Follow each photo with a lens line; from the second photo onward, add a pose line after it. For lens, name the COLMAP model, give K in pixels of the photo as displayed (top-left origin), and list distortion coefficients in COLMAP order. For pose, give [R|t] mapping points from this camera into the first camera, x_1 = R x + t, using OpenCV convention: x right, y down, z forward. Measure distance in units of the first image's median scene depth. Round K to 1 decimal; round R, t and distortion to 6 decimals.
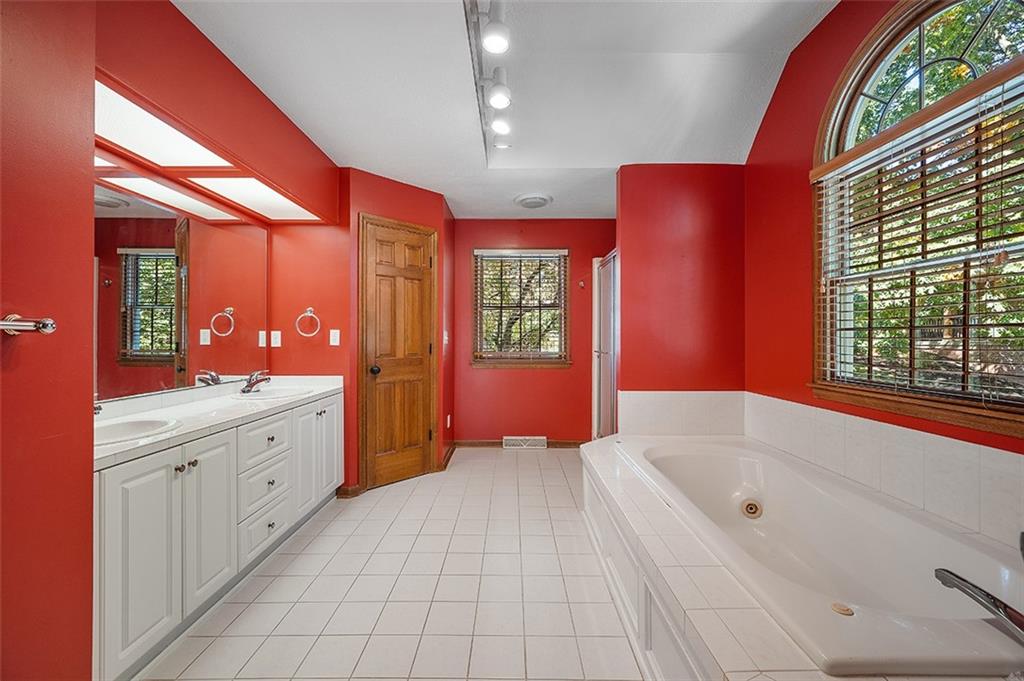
lens RADIAL K [[401.3, 0, 510.5], [0, 401.3, 336.6], [0, 0, 1]] dist [-0.001000, -0.001085]
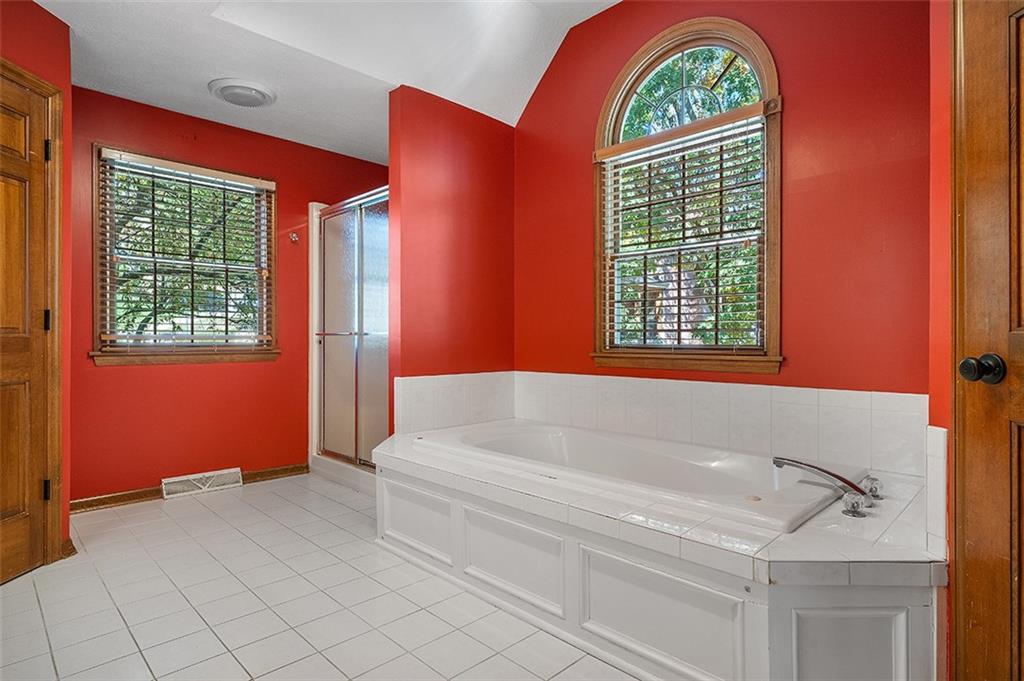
lens RADIAL K [[541.6, 0, 512.4], [0, 541.6, 340.7], [0, 0, 1]] dist [0.003328, -0.001907]
pose [[0.703994, -0.000752, 0.710205, -0.339918], [-0.001986, 0.999993, 0.003027, 0.067075], [-0.710203, -0.003541, 0.703988, 0.124288]]
